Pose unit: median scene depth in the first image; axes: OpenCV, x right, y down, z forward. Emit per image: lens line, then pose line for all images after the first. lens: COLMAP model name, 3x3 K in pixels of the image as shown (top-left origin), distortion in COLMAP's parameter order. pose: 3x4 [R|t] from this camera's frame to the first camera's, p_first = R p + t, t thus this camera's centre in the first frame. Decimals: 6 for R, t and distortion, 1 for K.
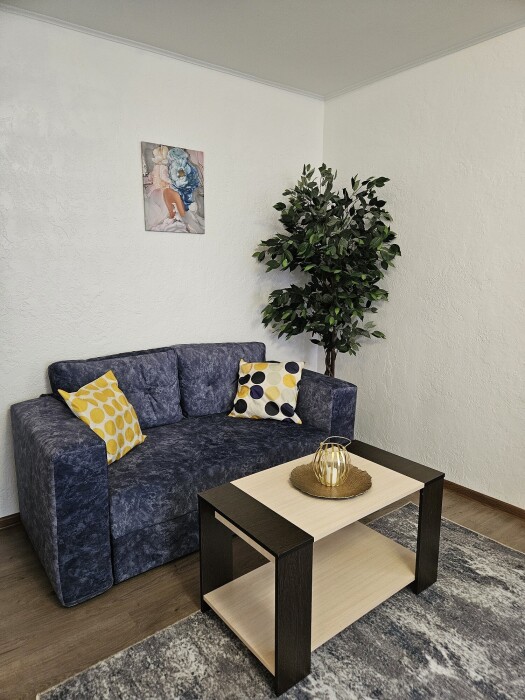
lens RADIAL K [[467.8, 0, 265.6], [0, 467.8, 352.3], [0, 0, 1]] dist [0.043246, -0.000786]
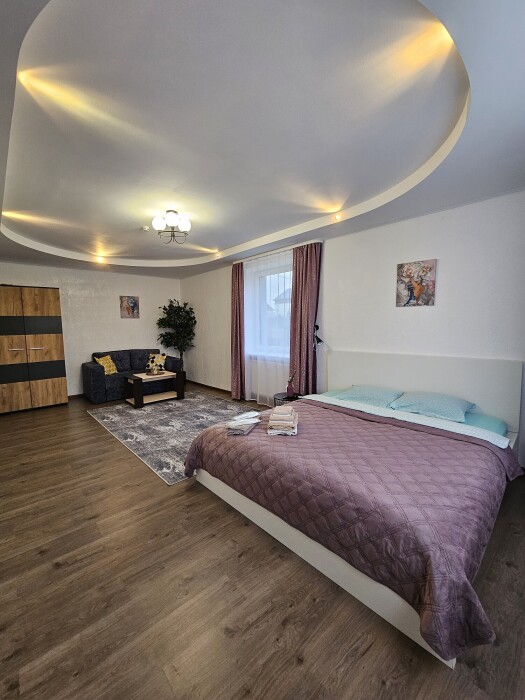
lens RADIAL K [[285.8, 0, 259.6], [0, 285.8, 347.2], [0, 0, 1]] dist [-0.001221, 0.000023]
pose [[0.997014, -0.022218, 0.073957, 0.671796], [0.029460, 0.994720, -0.098310, 0.224807], [-0.071382, 0.100195, 0.992404, -1.306139]]
